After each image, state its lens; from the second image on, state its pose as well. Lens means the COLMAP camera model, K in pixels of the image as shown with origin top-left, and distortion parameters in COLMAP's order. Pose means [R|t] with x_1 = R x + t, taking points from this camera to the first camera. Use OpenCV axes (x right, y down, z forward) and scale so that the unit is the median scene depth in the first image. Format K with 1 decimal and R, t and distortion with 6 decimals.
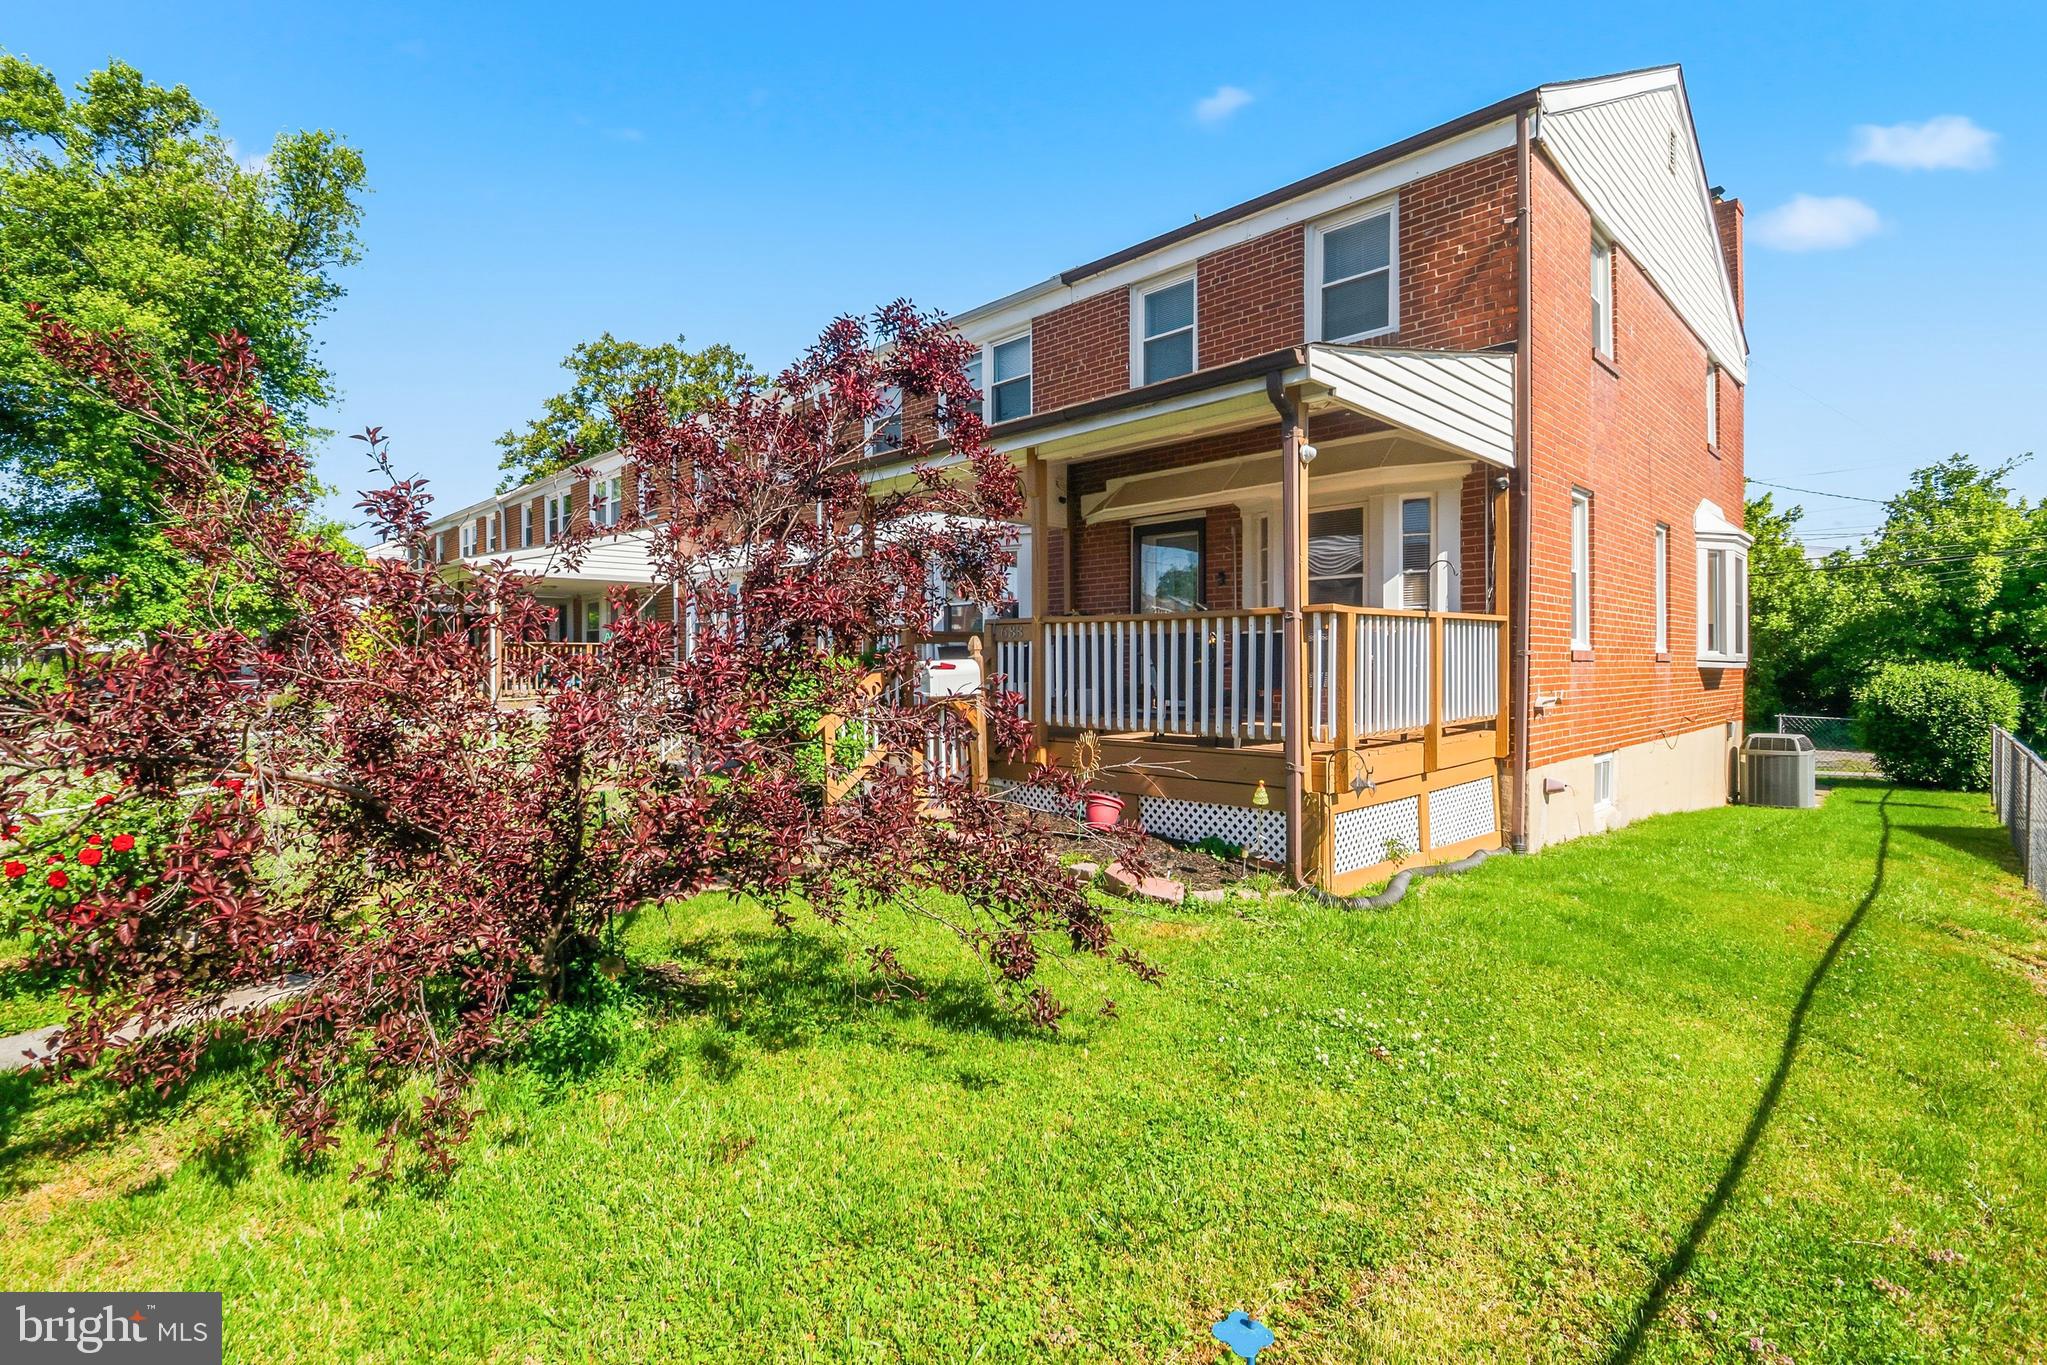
lens RADIAL K [[956.1, 0, 1023.5], [0, 956.1, 682.5], [0, 0, 1]] dist [0.000139, -0.000230]
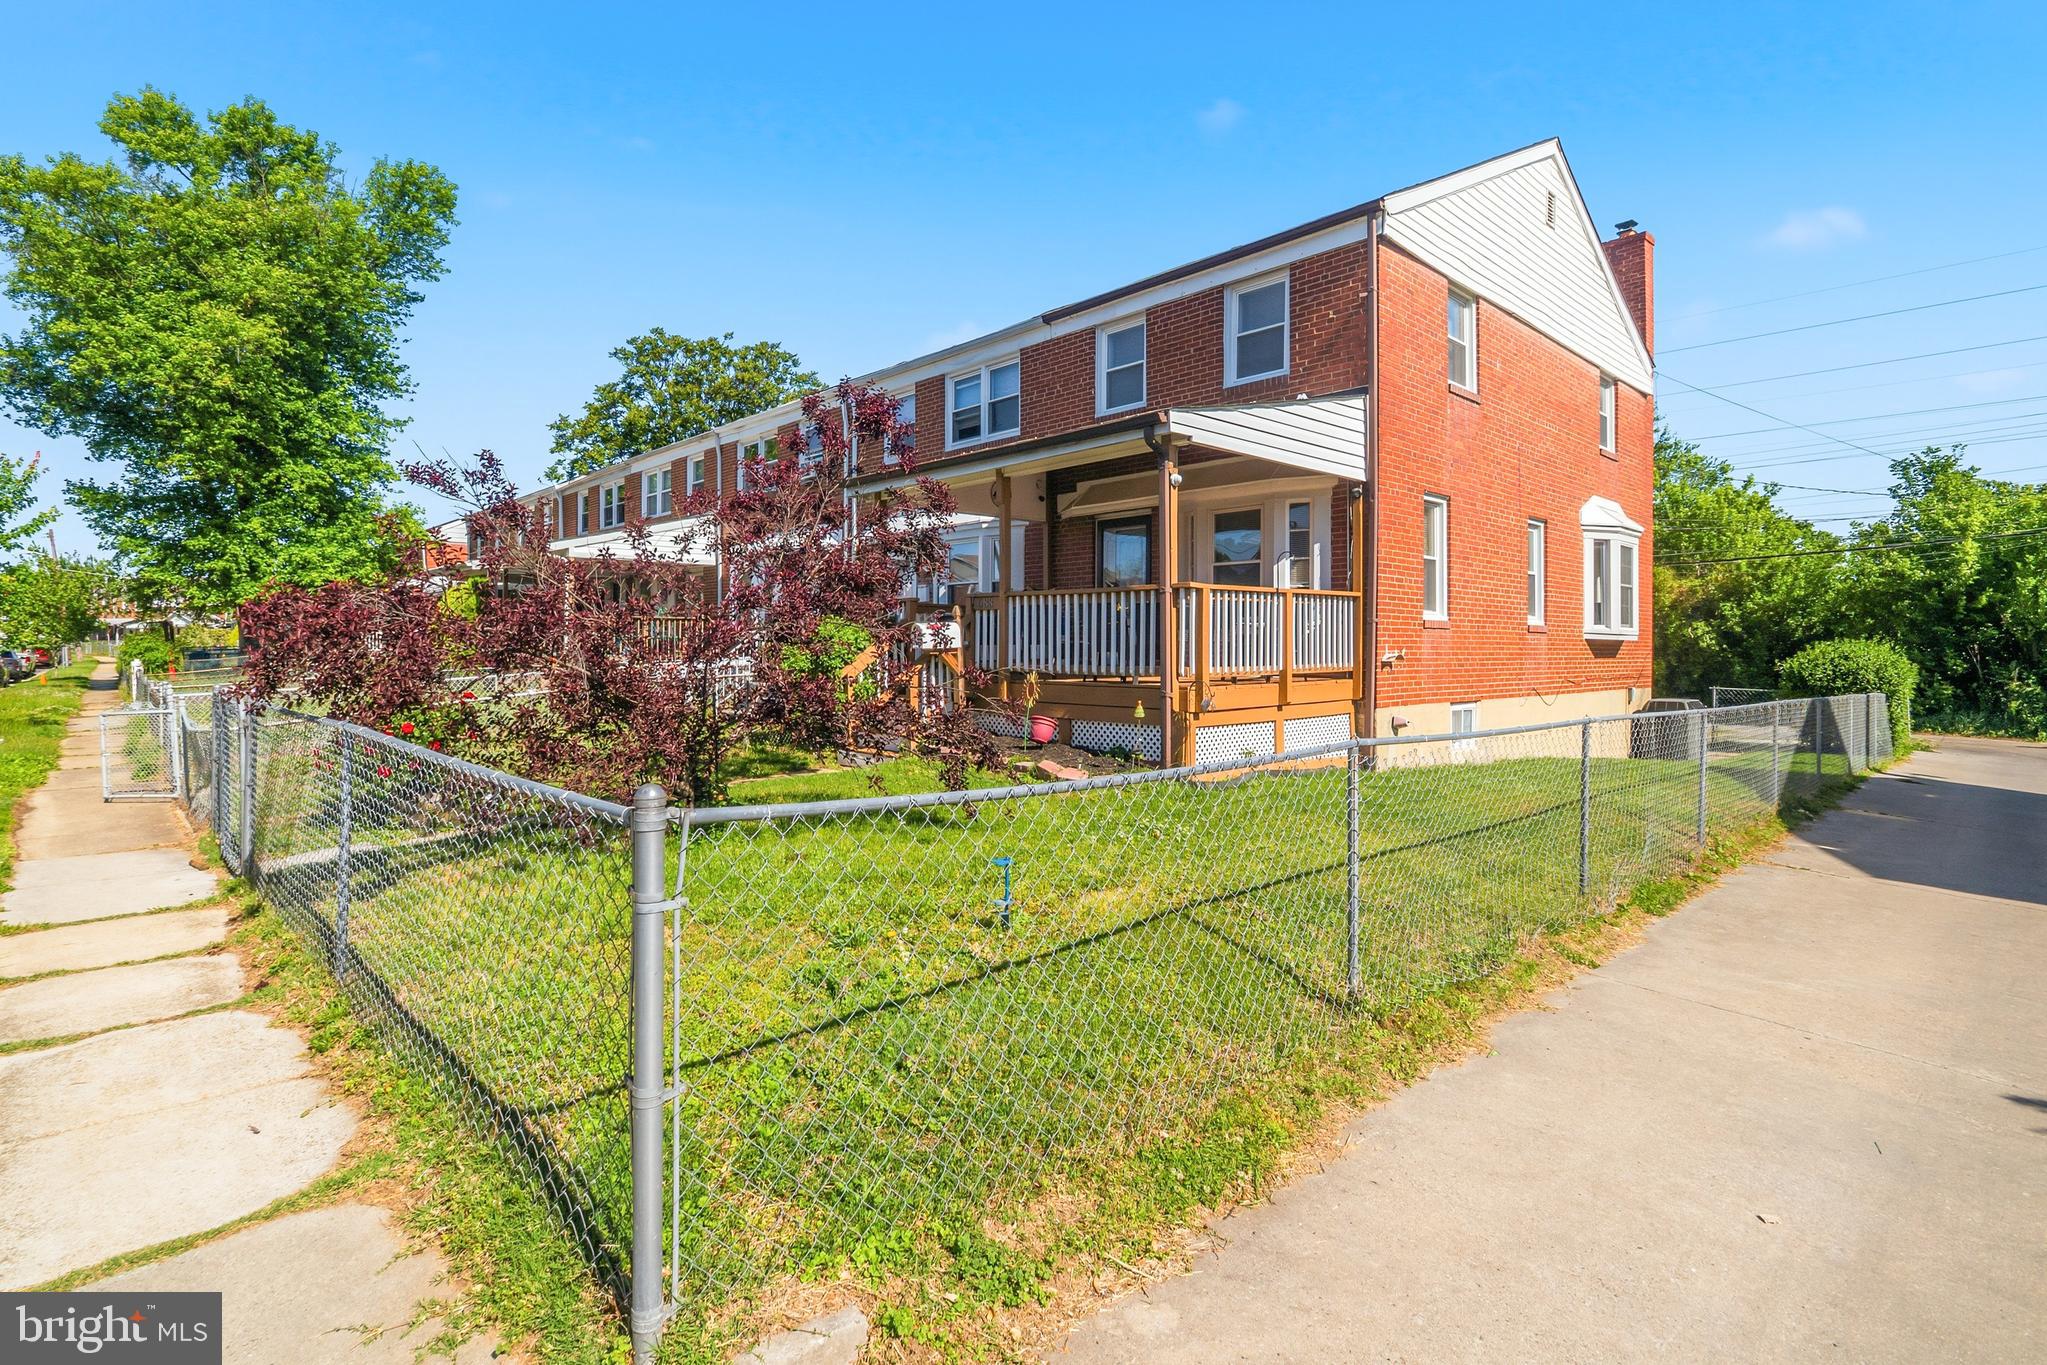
lens RADIAL K [[981.2, 0, 1021.2], [0, 981.2, 652.7], [0, 0, 1]] dist [0.000955, 0.000312]
pose [[0.999423, 0.005955, -0.033438, 0.070799], [-0.006380, 0.999900, -0.012621, 0.028981], [0.033360, 0.012827, 0.999361, -0.319648]]
